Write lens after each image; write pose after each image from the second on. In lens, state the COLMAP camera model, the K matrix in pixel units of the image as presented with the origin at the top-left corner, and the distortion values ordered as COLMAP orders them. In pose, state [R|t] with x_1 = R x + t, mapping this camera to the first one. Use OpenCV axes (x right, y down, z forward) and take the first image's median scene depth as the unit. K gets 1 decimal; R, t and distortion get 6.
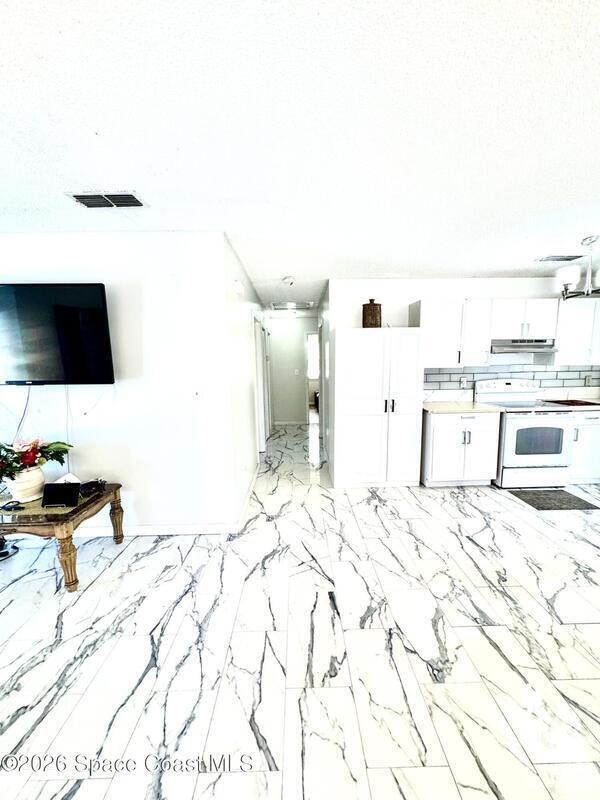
lens RADIAL K [[319.9, 0, 301.1], [0, 319.9, 401.3], [0, 0, 1]] dist [-0.002377, 0.000487]
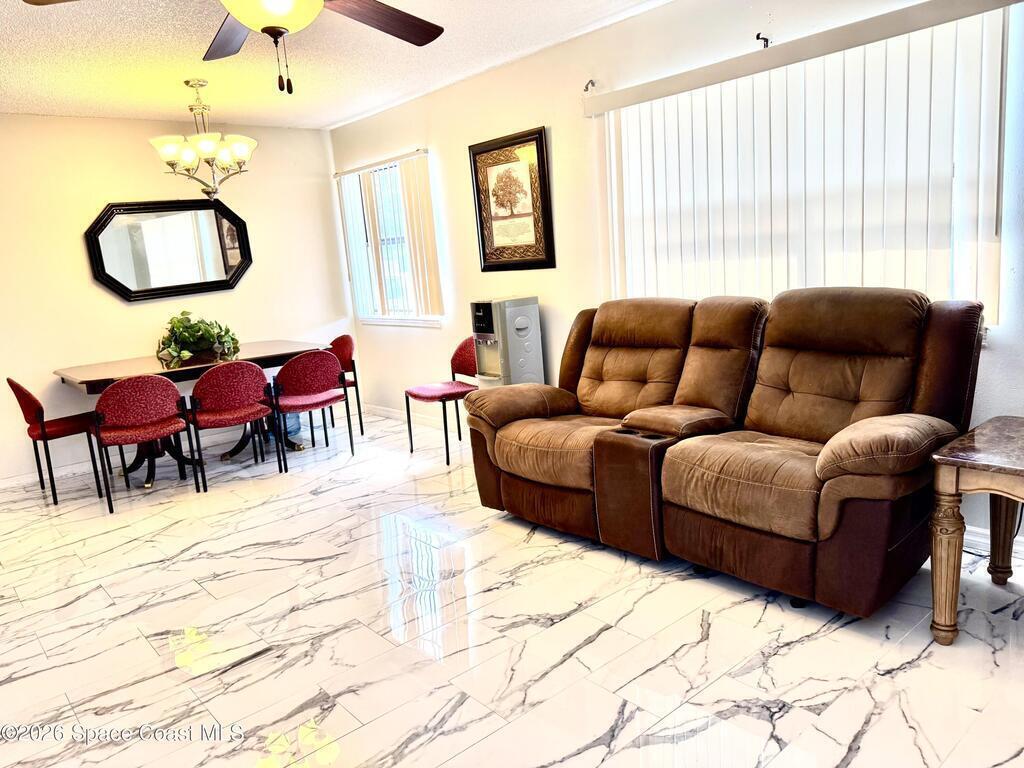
lens RADIAL K [[722.8, 0, 509.7], [0, 722.8, 391.4], [0, 0, 1]] dist [0.078981, -0.119861]
pose [[-0.637594, -0.077131, 0.766502, -0.946961], [0.177860, 0.953356, 0.243882, 0.007444], [-0.749560, 0.291828, -0.594135, 0.376749]]
